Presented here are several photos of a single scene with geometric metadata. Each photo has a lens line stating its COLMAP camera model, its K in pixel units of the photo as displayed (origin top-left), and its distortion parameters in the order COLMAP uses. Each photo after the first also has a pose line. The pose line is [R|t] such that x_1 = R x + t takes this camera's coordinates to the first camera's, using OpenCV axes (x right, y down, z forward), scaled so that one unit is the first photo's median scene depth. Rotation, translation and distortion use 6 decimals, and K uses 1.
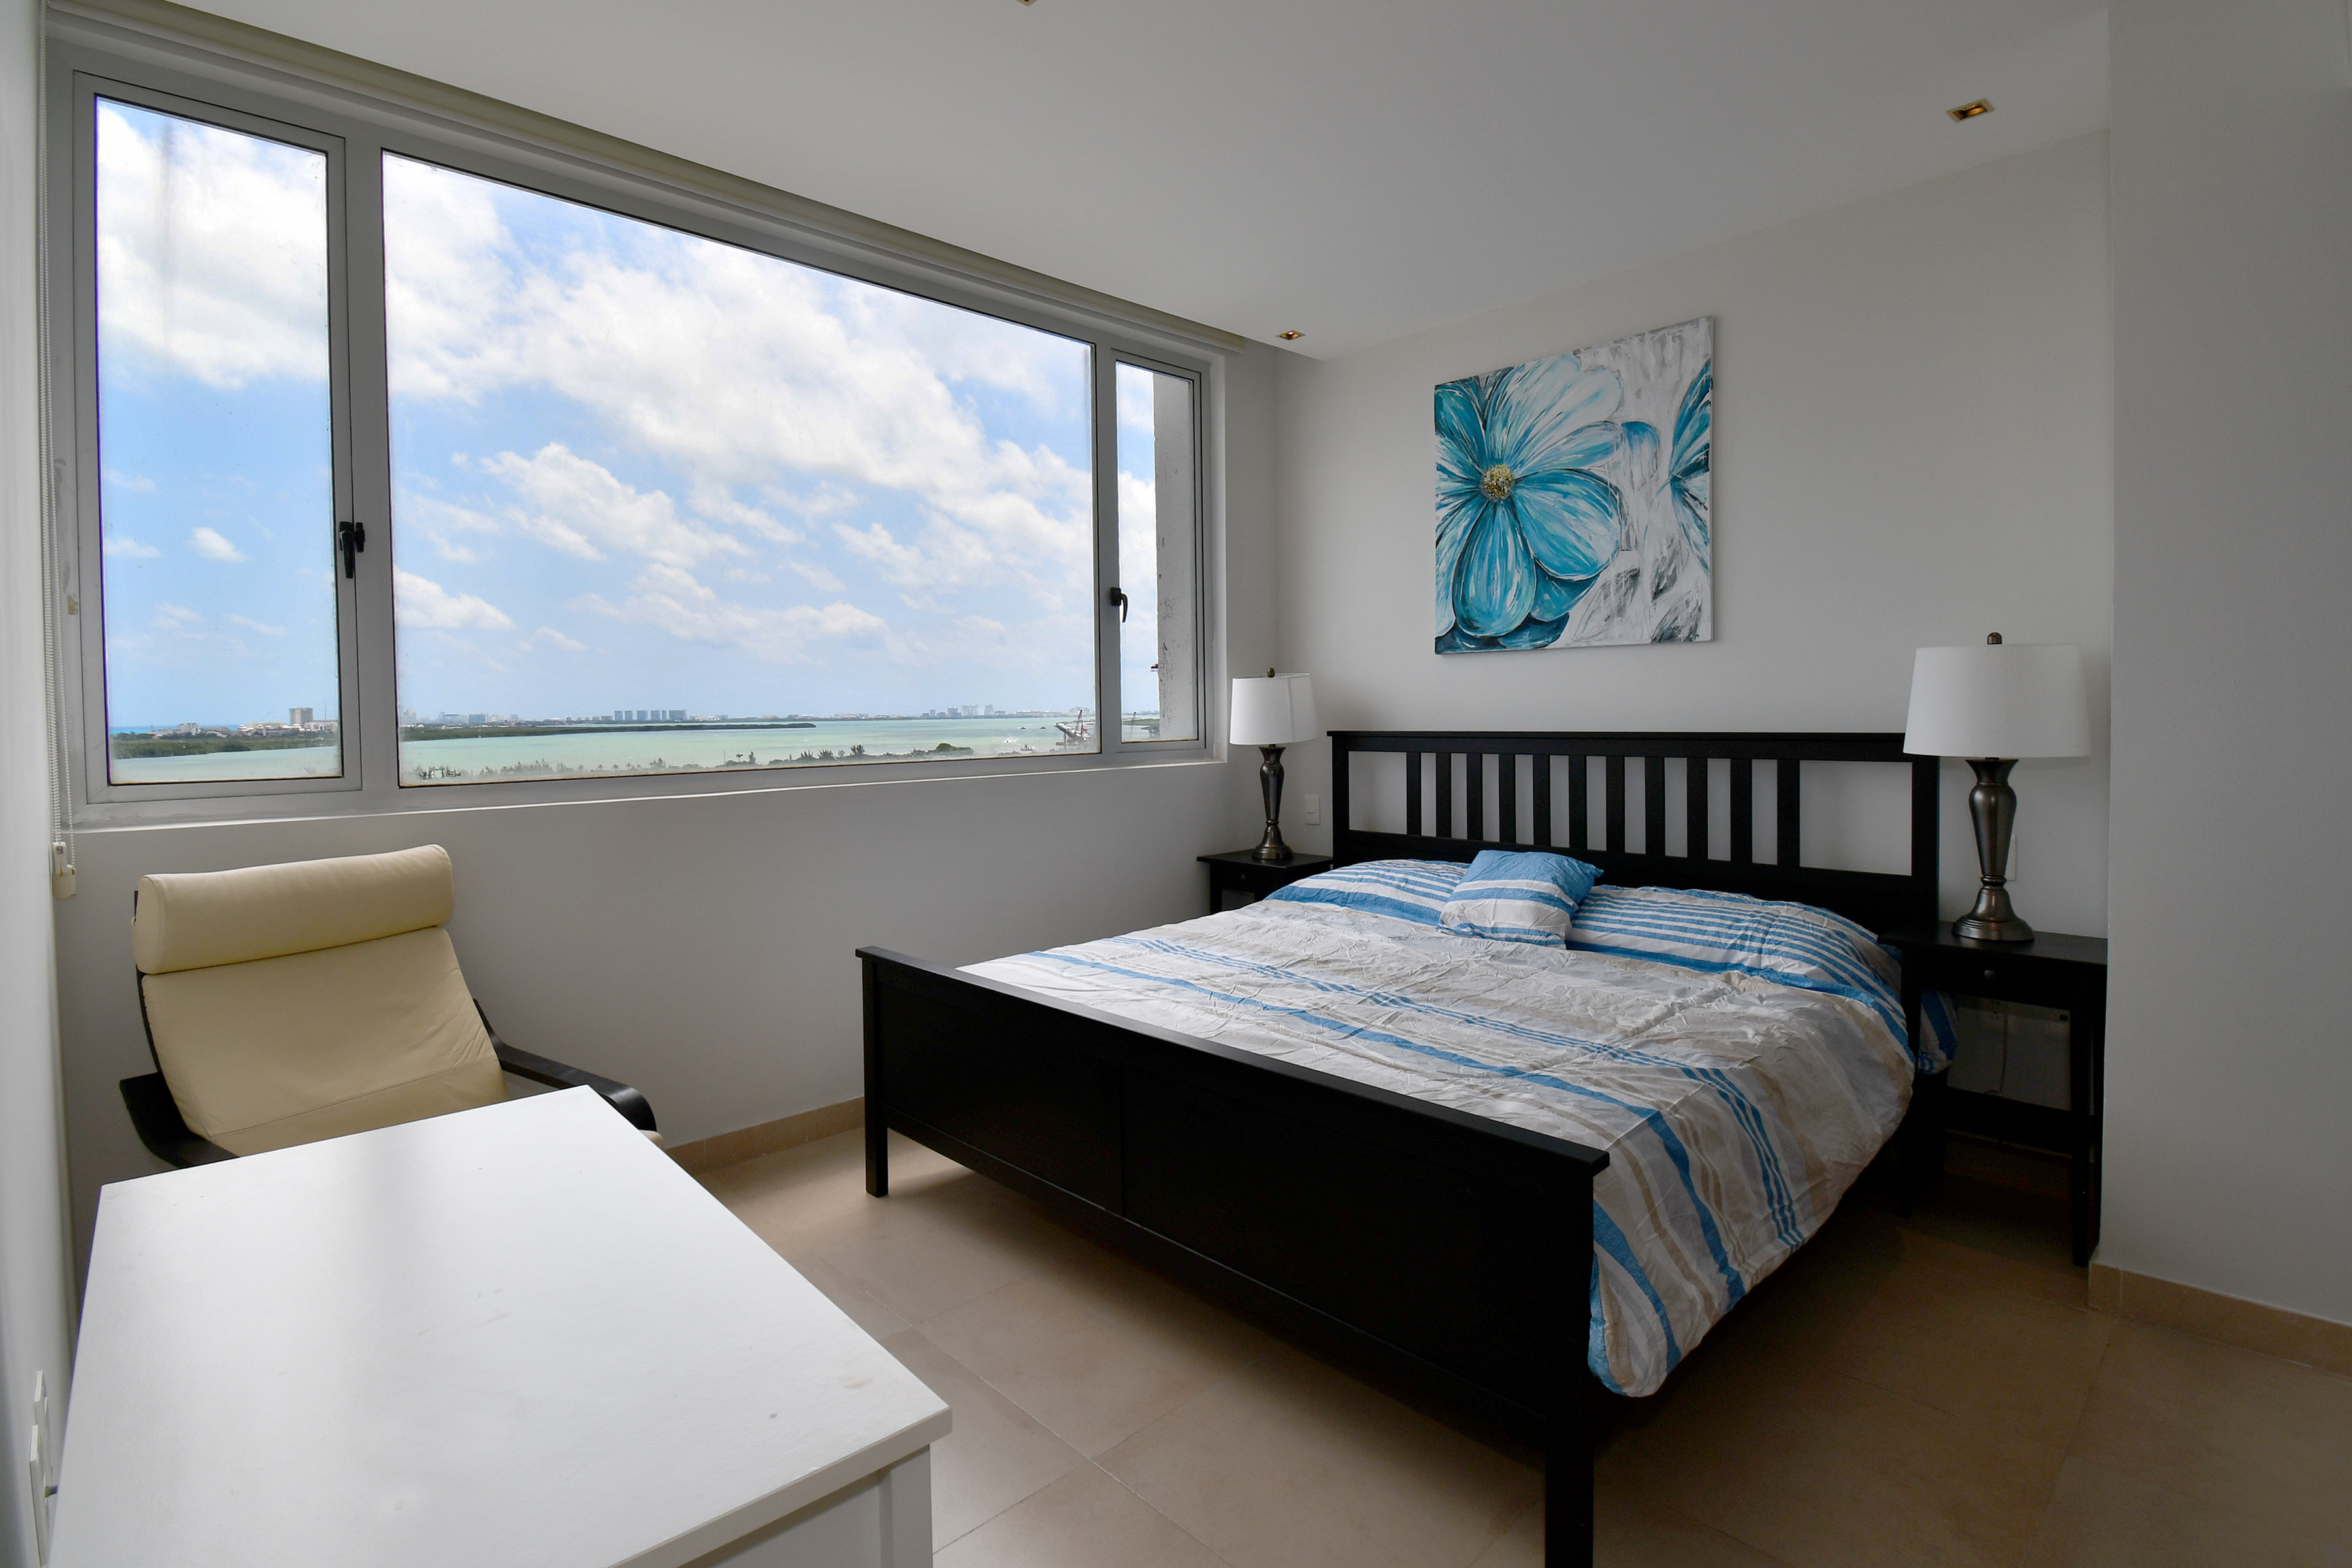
lens RADIAL K [[1103.5, 0, 1144.5], [0, 1103.5, 861.3], [0, 0, 1]] dist [0.008635, -0.009945]
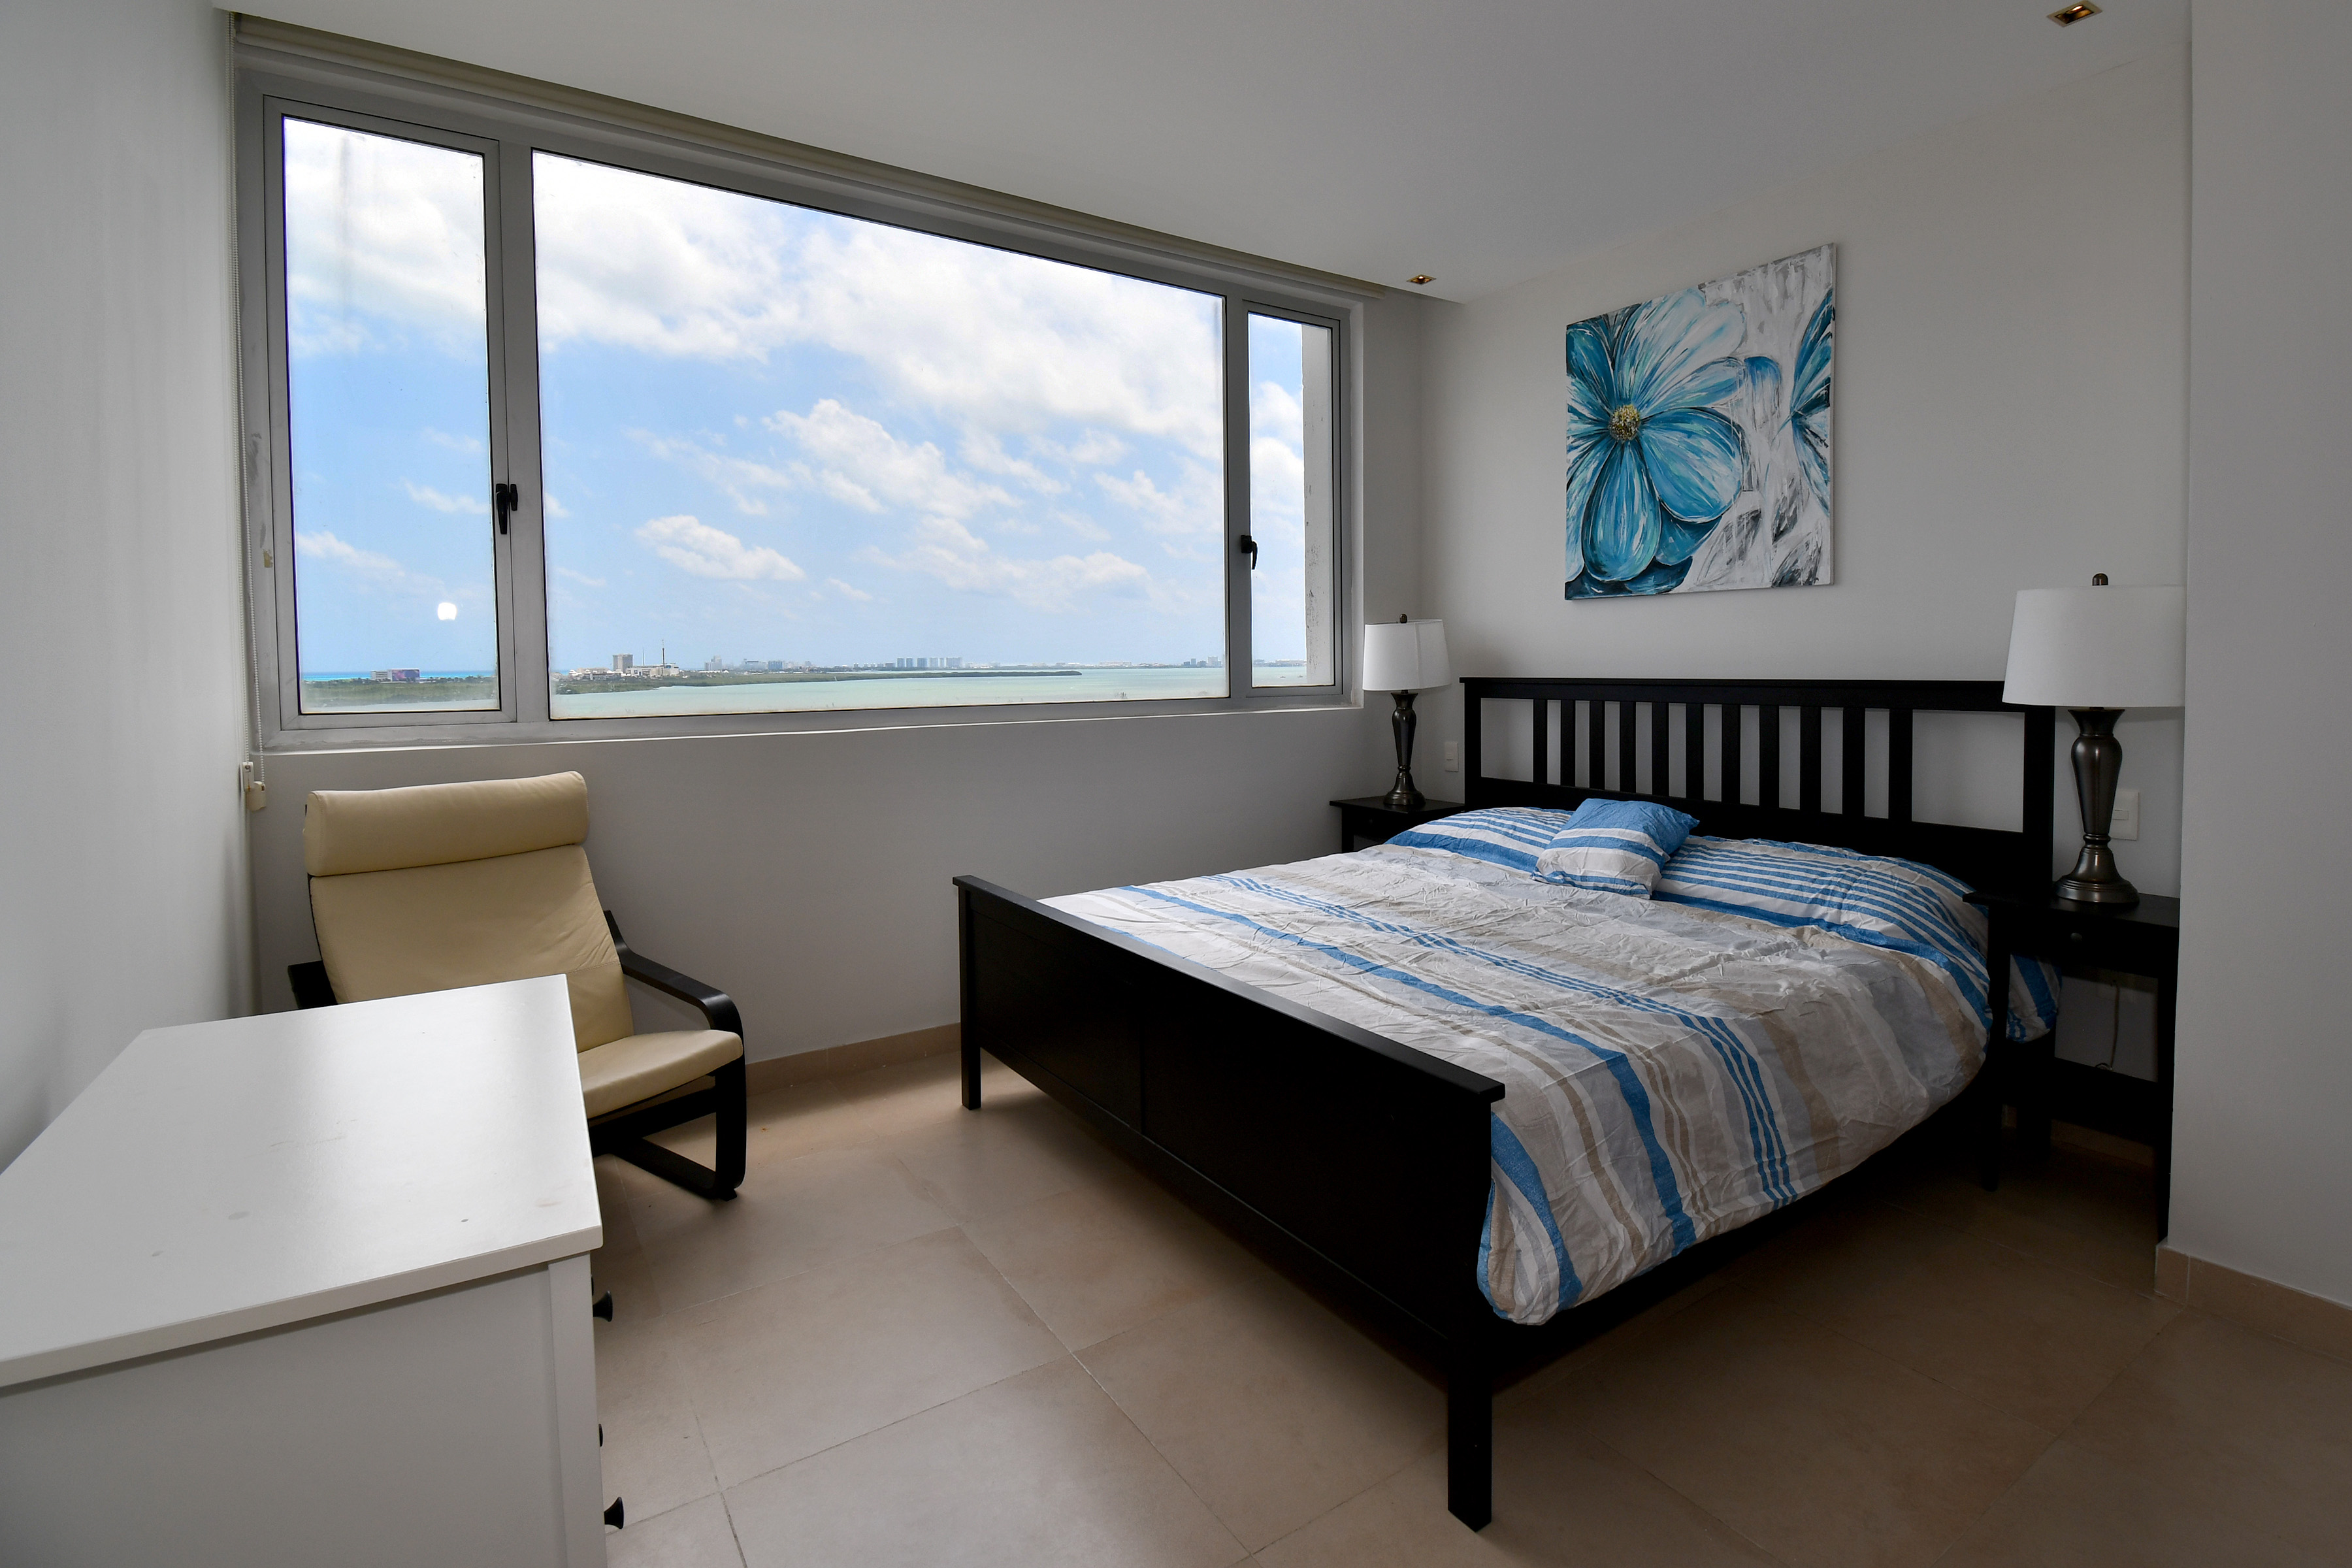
lens RADIAL K [[1103.5, 0, 1264.3], [0, 1103.5, 829.3], [0, 0, 1]] dist [0.008635, -0.009945]
pose [[0.991541, 0.023751, -0.127605, 0.171275], [-0.021532, 0.999593, 0.018740, 0.006305], [0.127998, -0.015834, 0.991648, -0.020790]]
